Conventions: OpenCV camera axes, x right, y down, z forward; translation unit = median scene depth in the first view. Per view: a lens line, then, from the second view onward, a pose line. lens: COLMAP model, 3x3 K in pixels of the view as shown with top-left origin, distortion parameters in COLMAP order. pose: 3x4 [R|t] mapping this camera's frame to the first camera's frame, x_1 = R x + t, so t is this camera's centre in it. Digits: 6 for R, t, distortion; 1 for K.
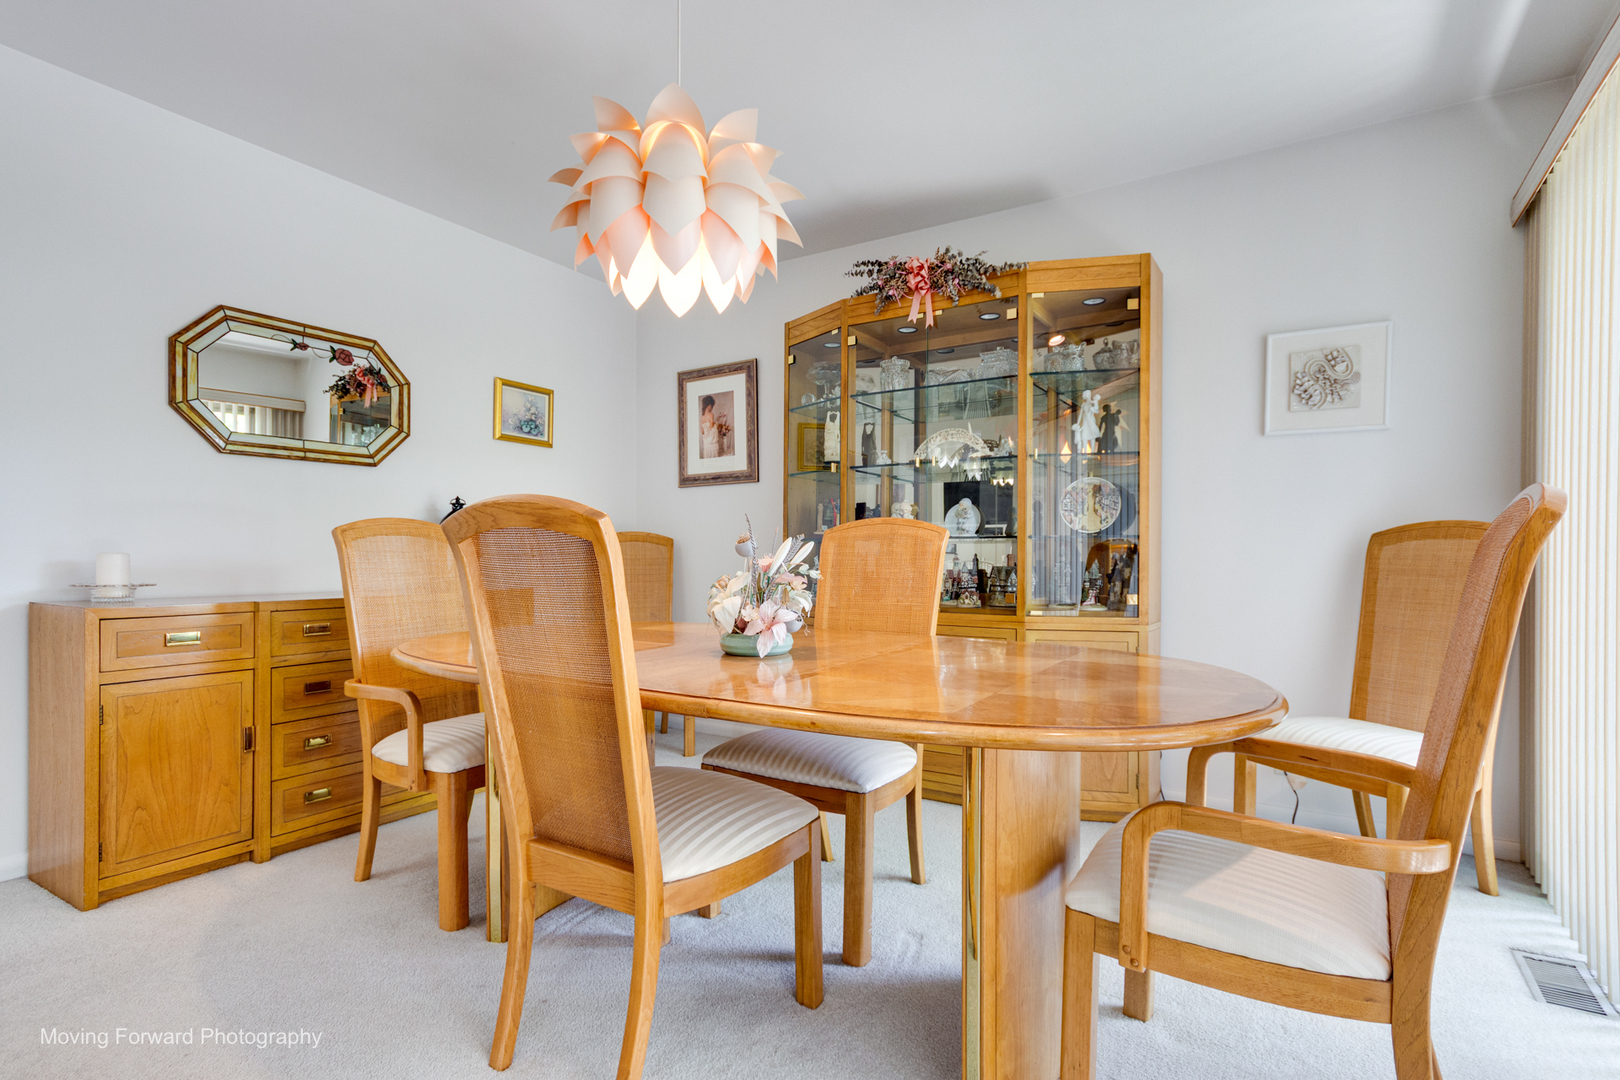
lens RADIAL K [[773.2, 0, 807.7], [0, 773.2, 546.8], [0, 0, 1]] dist [0.012658, 0.000759]
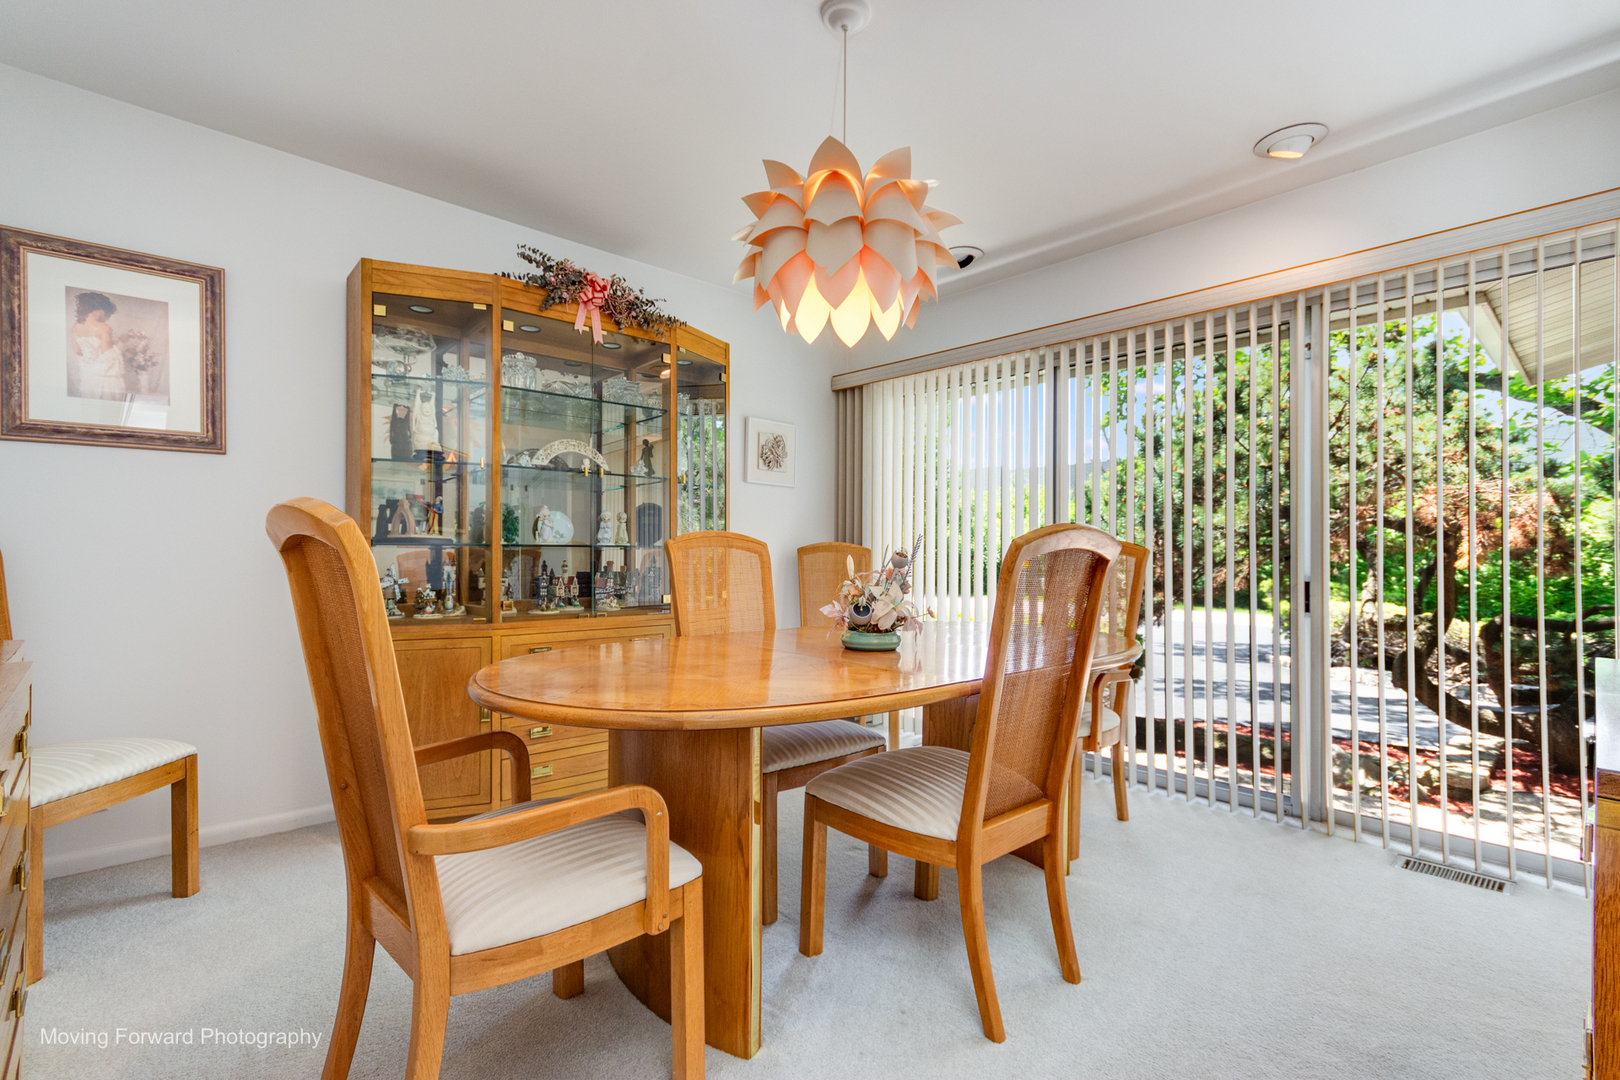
lens RADIAL K [[750.2, 0, 801.6], [0, 750.2, 552.9], [0, 0, 1]] dist [0.010712, -0.000523]
pose [[0.285958, 0.004881, 0.958230, -0.723077], [-0.011323, 0.999934, -0.001714, -0.003279], [-0.958175, -0.010360, 0.285995, 0.438217]]
